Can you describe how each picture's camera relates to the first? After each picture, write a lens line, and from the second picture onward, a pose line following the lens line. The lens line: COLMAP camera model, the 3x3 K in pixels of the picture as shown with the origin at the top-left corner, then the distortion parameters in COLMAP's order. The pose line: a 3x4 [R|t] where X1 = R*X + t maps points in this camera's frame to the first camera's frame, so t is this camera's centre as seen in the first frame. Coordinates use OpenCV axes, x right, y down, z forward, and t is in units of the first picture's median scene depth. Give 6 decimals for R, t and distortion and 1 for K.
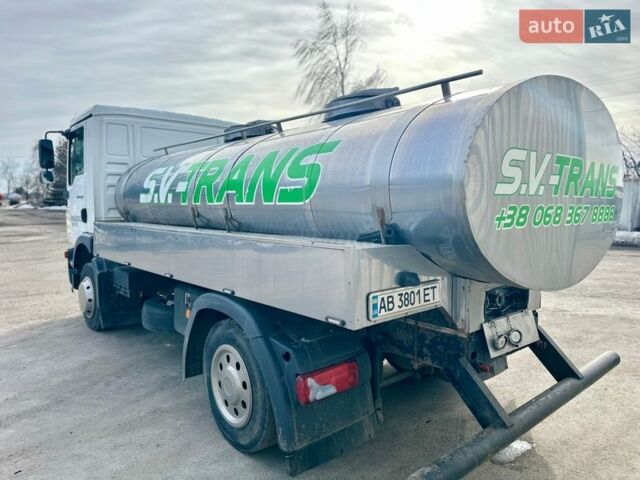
lens RADIAL K [[462.4, 0, 319.1], [0, 462.4, 233.4], [0, 0, 1]] dist [-0.013303, -0.007725]
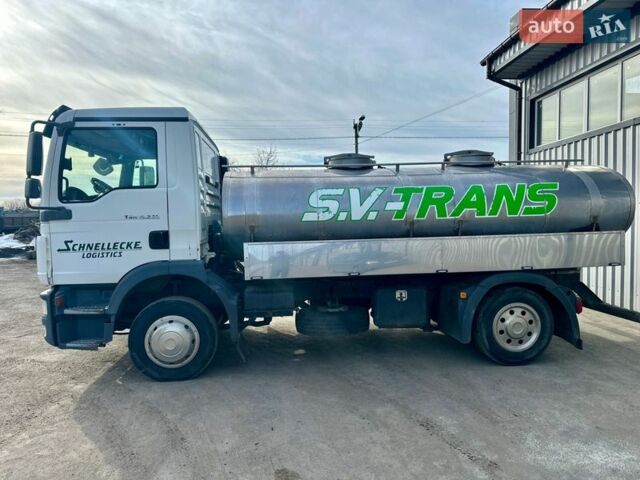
lens RADIAL K [[462.4, 0, 318.9], [0, 462.4, 243.8], [0, 0, 1]] dist [-0.013303, -0.007725]
pose [[0.585505, -0.056537, 0.808695, -1.761563], [0.077956, 0.996869, 0.013251, -0.038029], [-0.806912, 0.055284, 0.588079, 0.546591]]
